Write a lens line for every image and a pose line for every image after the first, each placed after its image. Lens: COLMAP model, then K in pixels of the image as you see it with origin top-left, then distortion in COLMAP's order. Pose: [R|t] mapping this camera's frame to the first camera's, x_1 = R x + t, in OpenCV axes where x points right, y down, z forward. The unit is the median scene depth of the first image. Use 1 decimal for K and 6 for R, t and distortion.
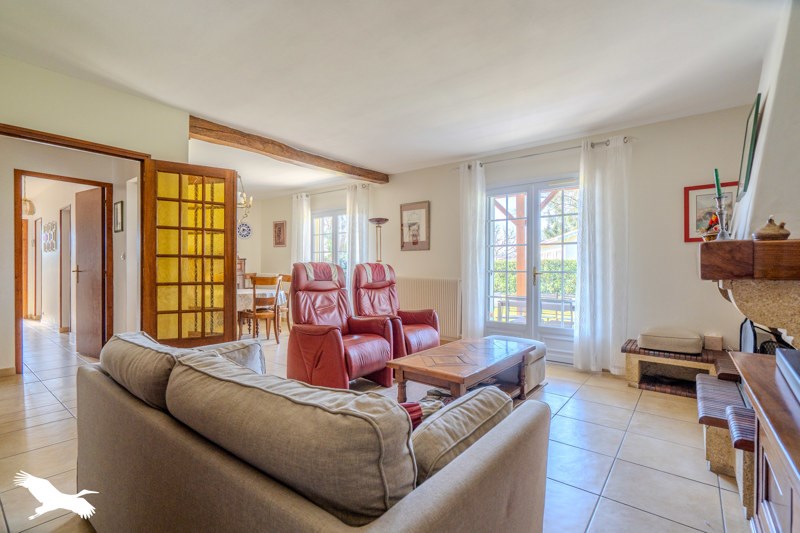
lens RADIAL K [[378.0, 0, 402.7], [0, 378.0, 269.2], [0, 0, 1]] dist [0.000314, 0.000044]
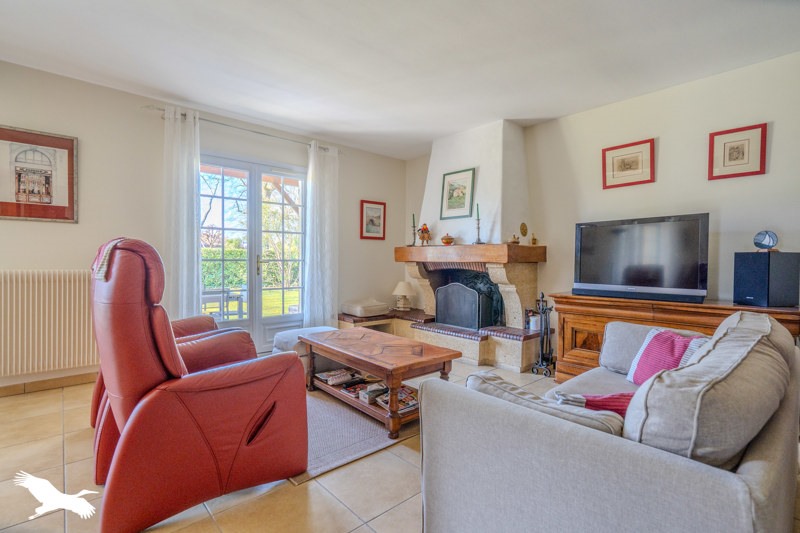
lens RADIAL K [[378.0, 0, 403.0], [0, 378.0, 264.4], [0, 0, 1]] dist [0.000314, 0.000044]
pose [[0.188524, -0.009716, 0.982020, -0.501004], [-0.005222, 0.999927, 0.010896, 0.006177], [-0.982055, -0.007182, 0.188460, 0.483773]]
